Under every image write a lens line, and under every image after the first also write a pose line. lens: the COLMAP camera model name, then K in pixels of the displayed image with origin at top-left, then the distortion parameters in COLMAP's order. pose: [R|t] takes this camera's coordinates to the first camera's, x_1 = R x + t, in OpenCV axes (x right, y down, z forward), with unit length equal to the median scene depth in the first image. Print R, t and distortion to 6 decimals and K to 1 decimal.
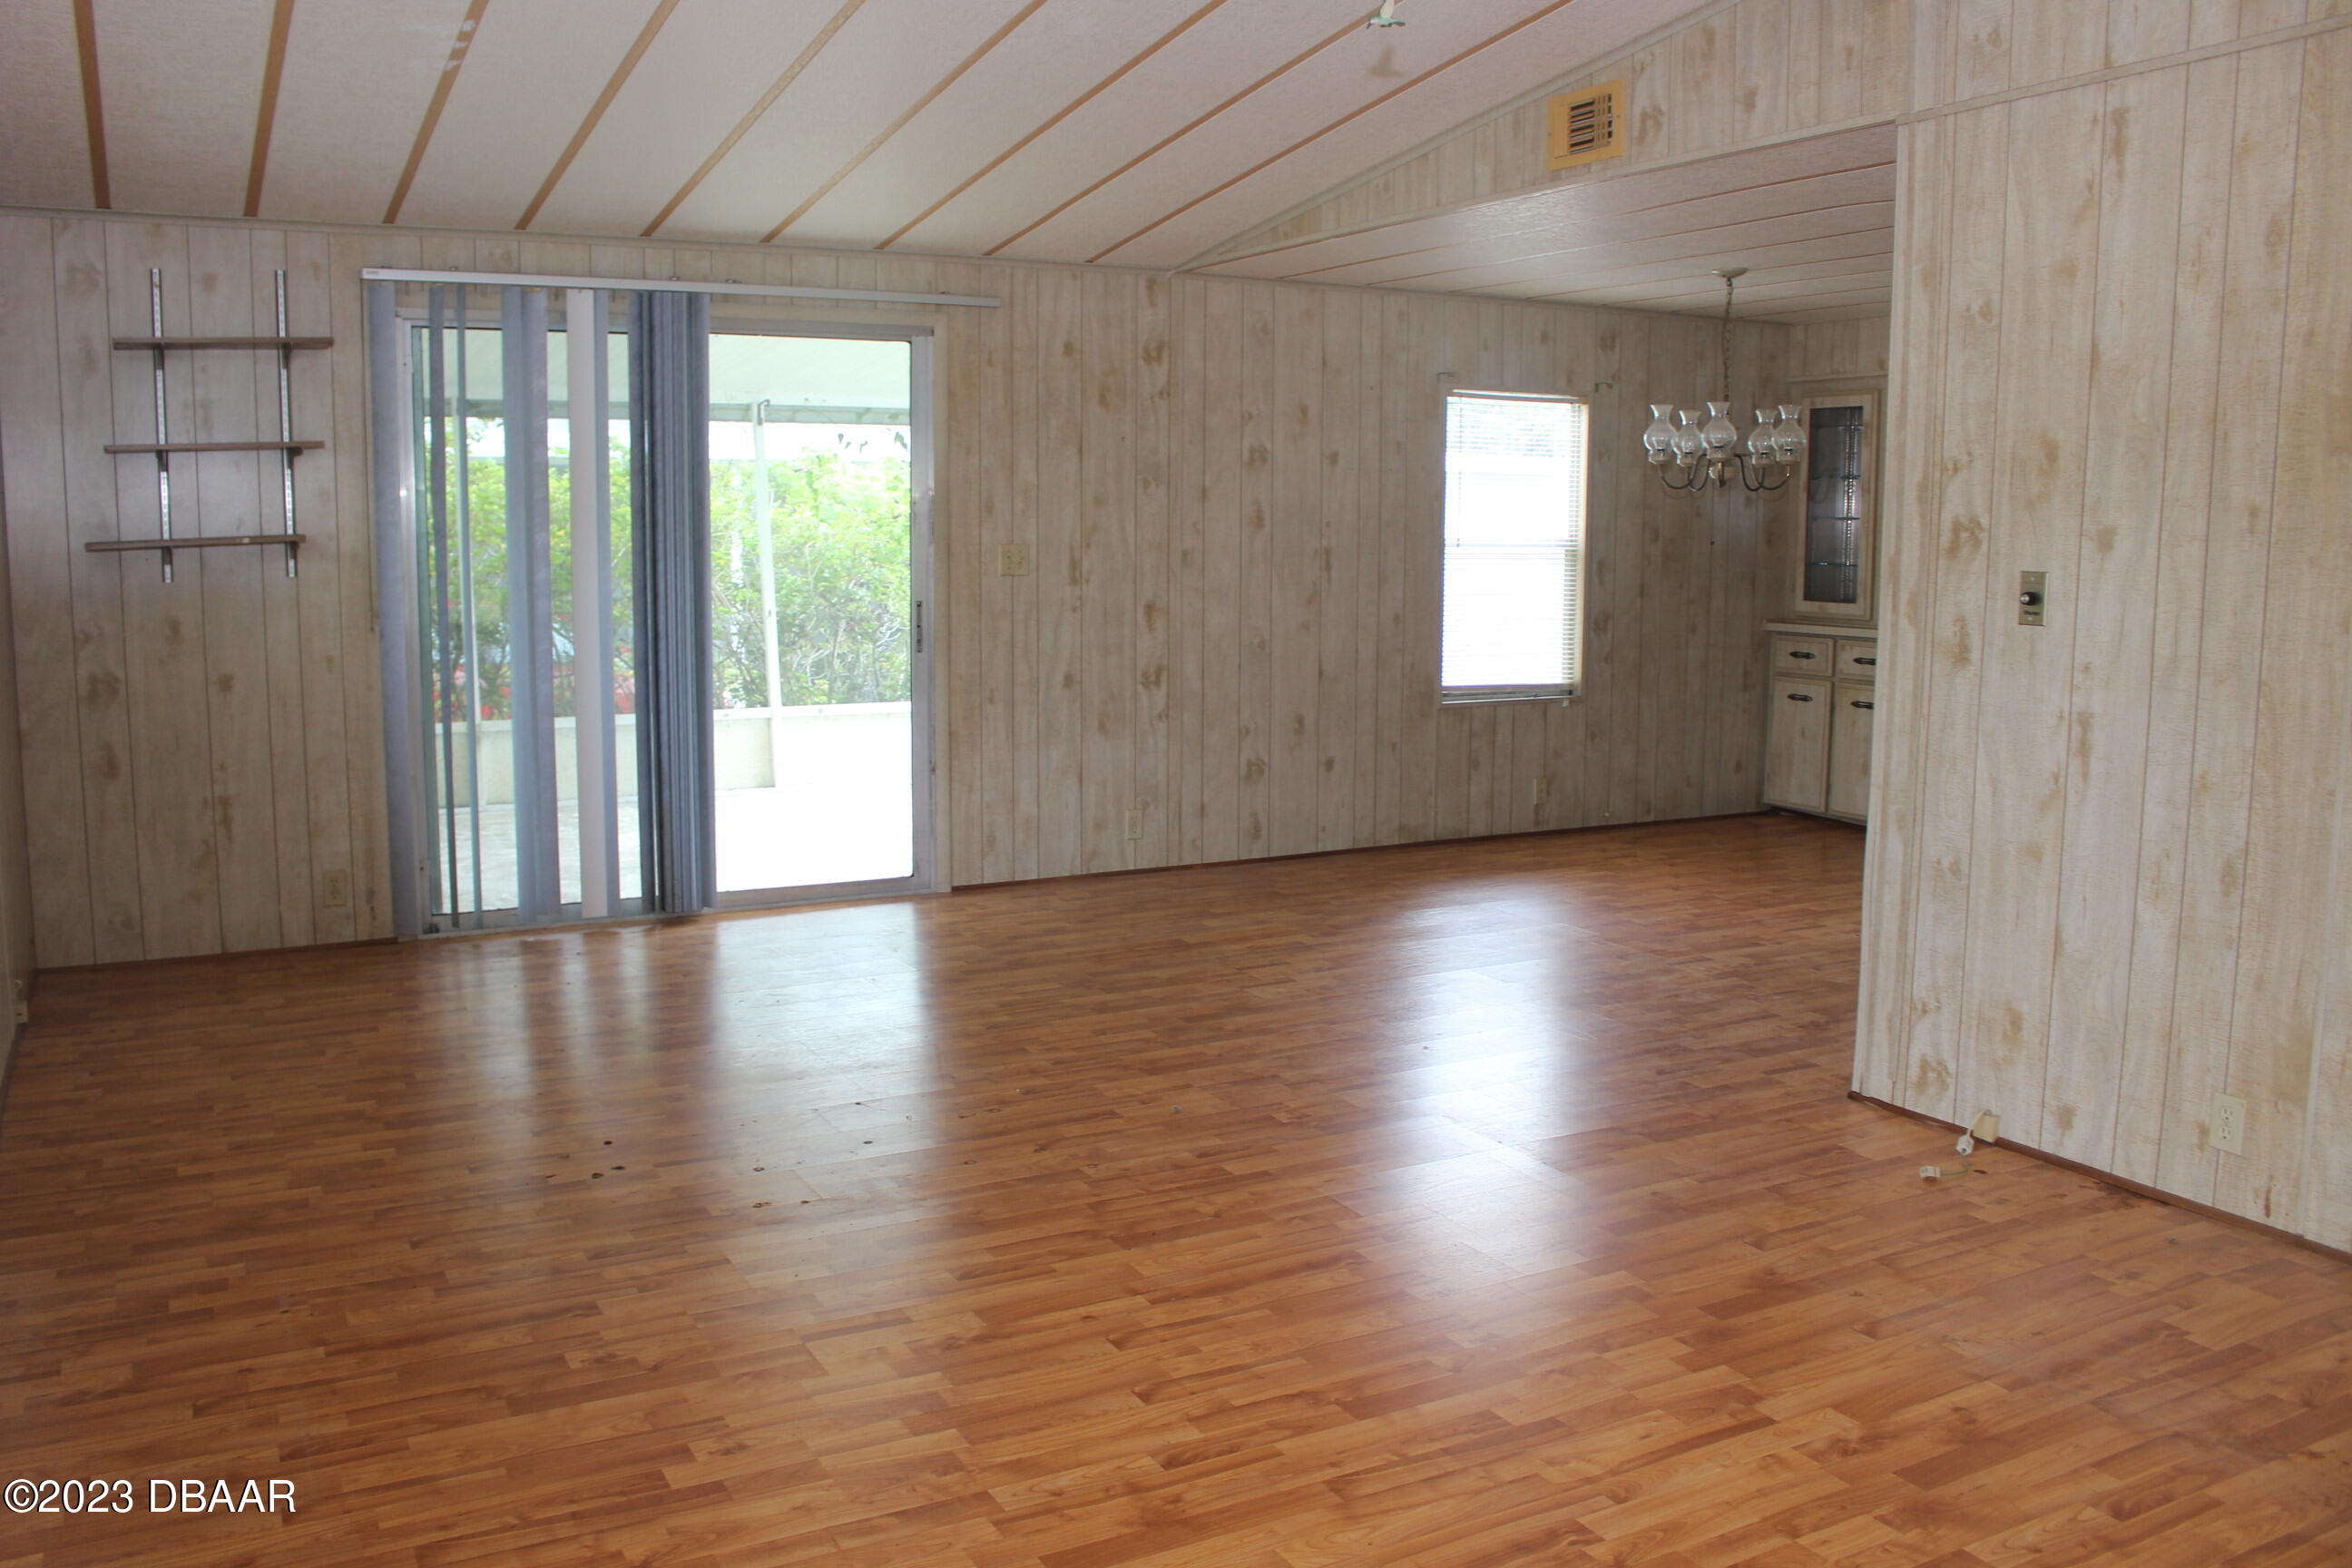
lens RADIAL K [[1924.1, 0, 1150.3], [0, 1924.1, 719.1], [0, 0, 1]] dist [-0.136067, 0.085793]
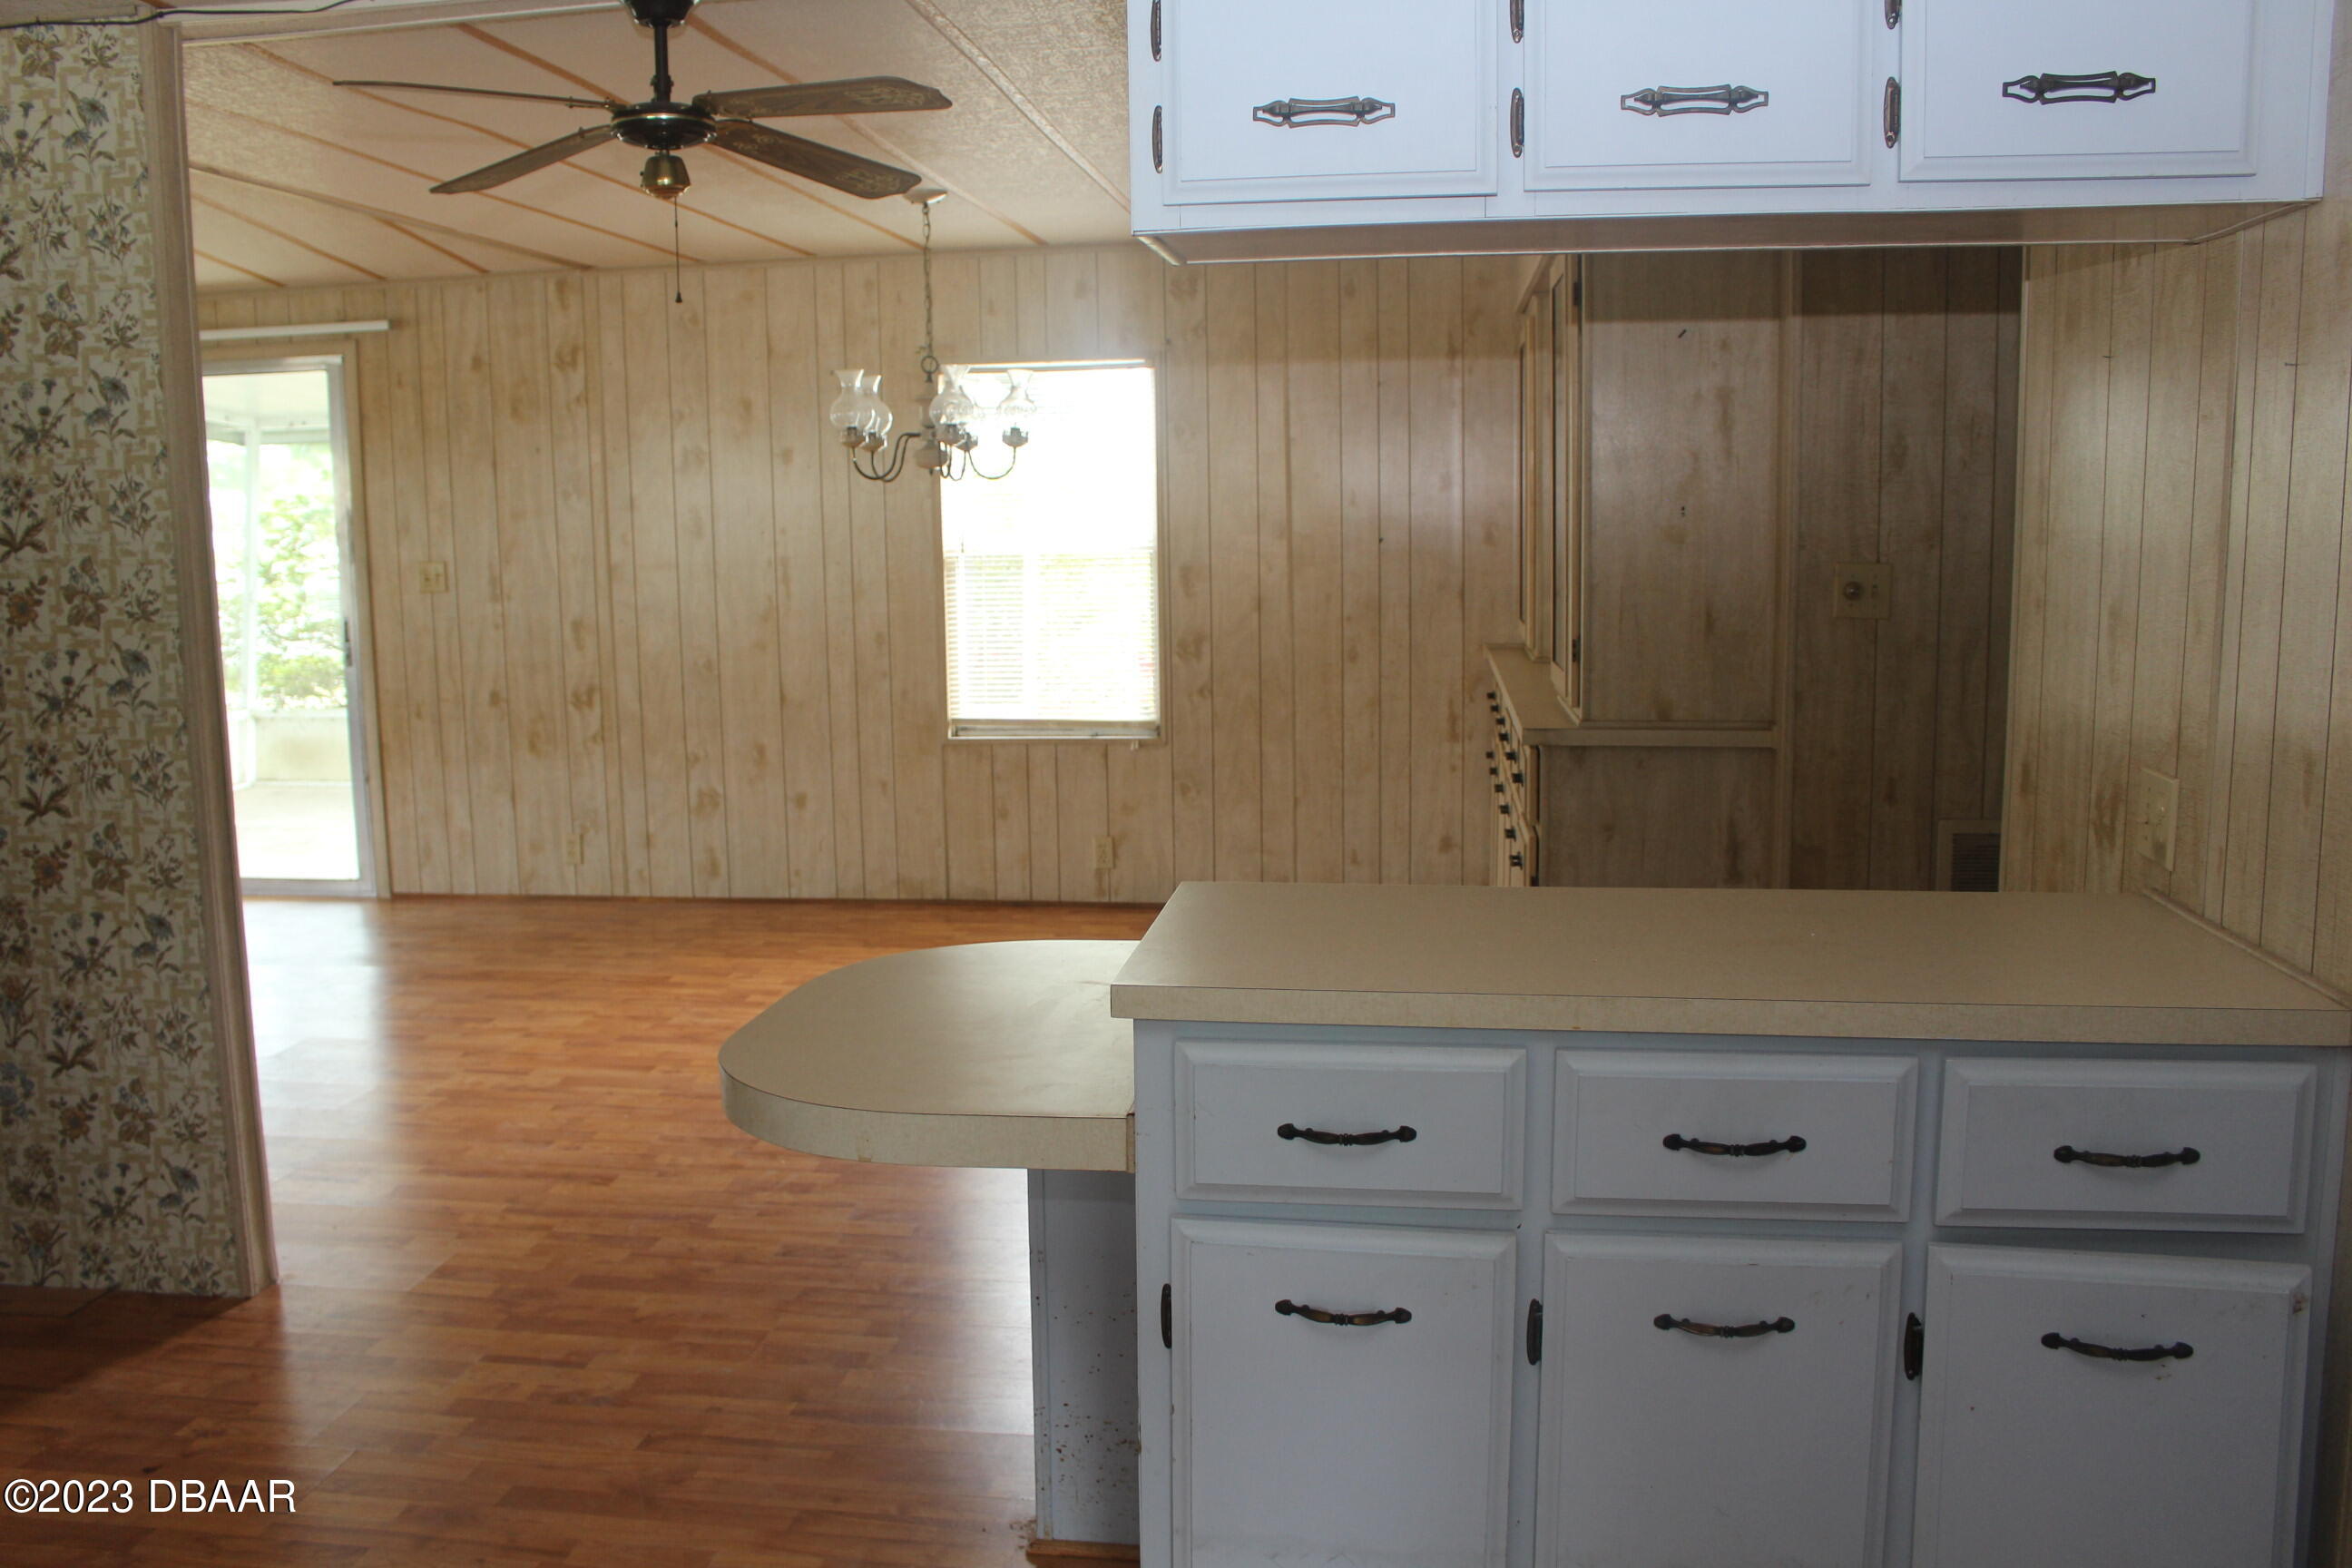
lens RADIAL K [[1924.1, 0, 1137.3], [0, 1924.1, 744.9], [0, 0, 1]] dist [-0.136067, 0.085793]
pose [[0.804855, 0.054679, -0.590948, 0.784713], [-0.037217, 0.998437, 0.041694, -0.047844], [0.592304, -0.011564, 0.805632, 0.399452]]
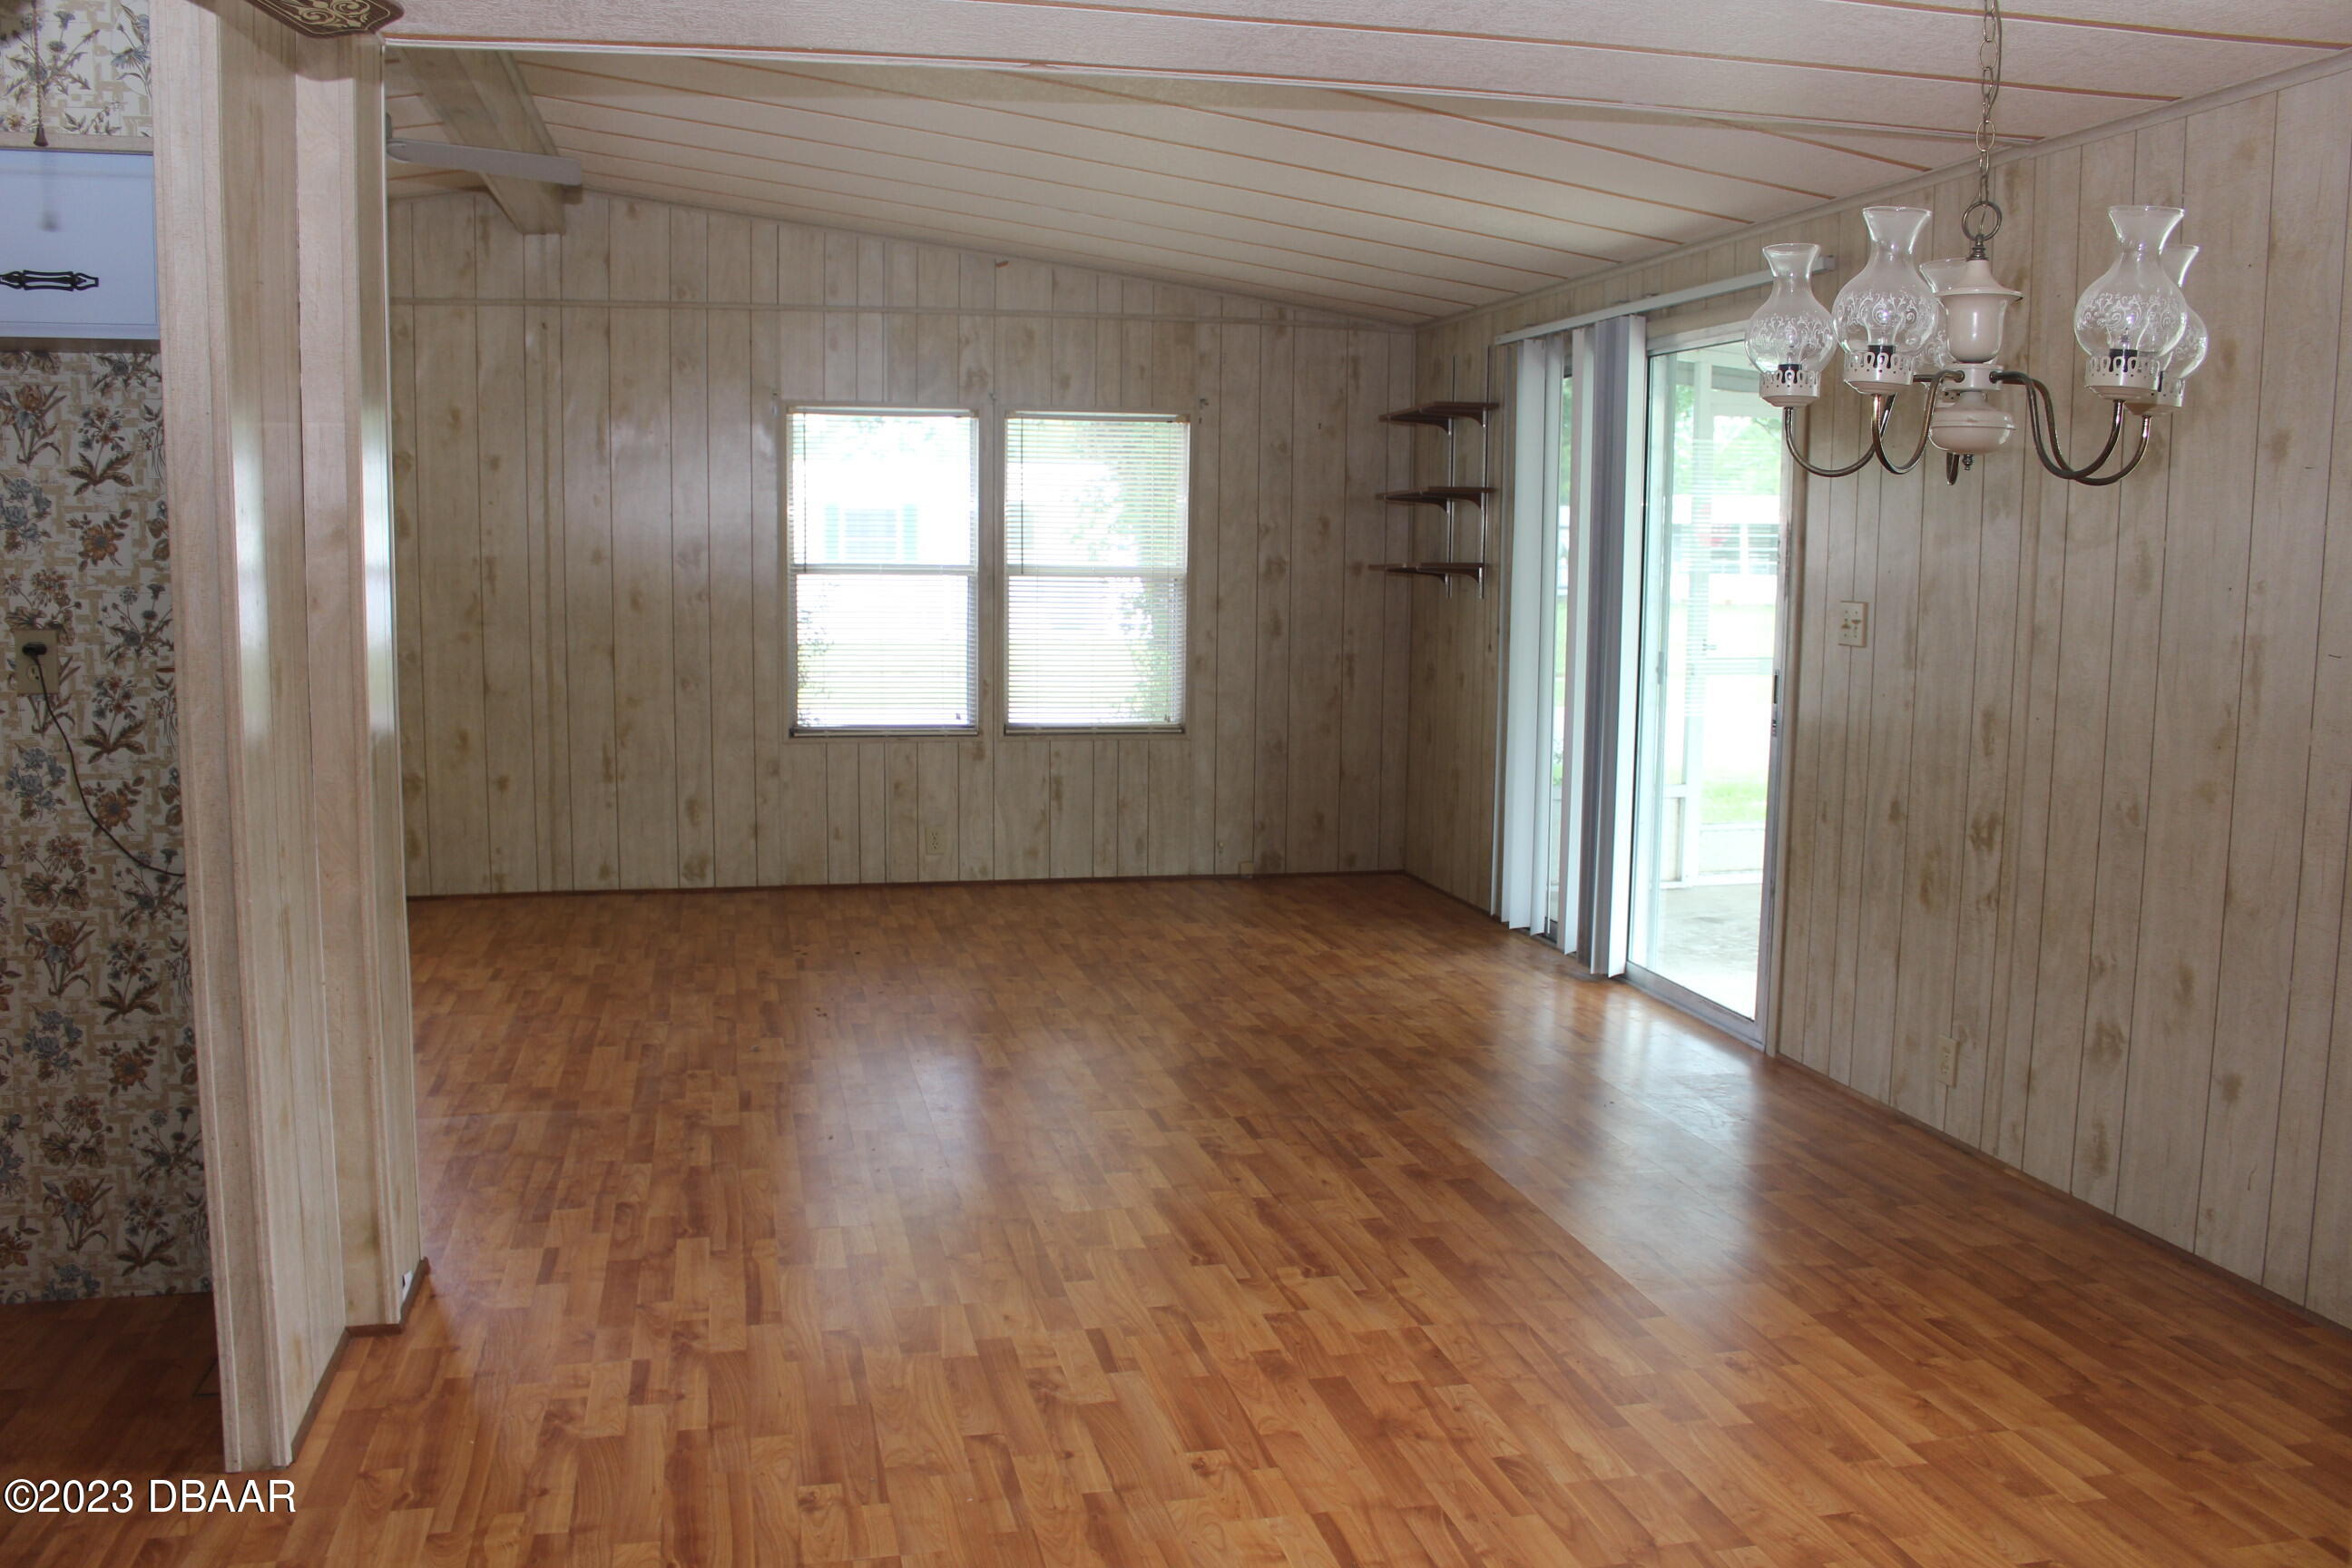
lens RADIAL K [[1924.1, 0, 1173.8], [0, 1924.1, 764.4], [0, 0, 1]] dist [-0.136067, 0.085793]
pose [[-0.254912, 0.105425, -0.961200, 0.631913], [-0.112388, 0.984071, 0.137740, -0.095442], [0.960411, 0.143139, -0.239003, 0.893884]]
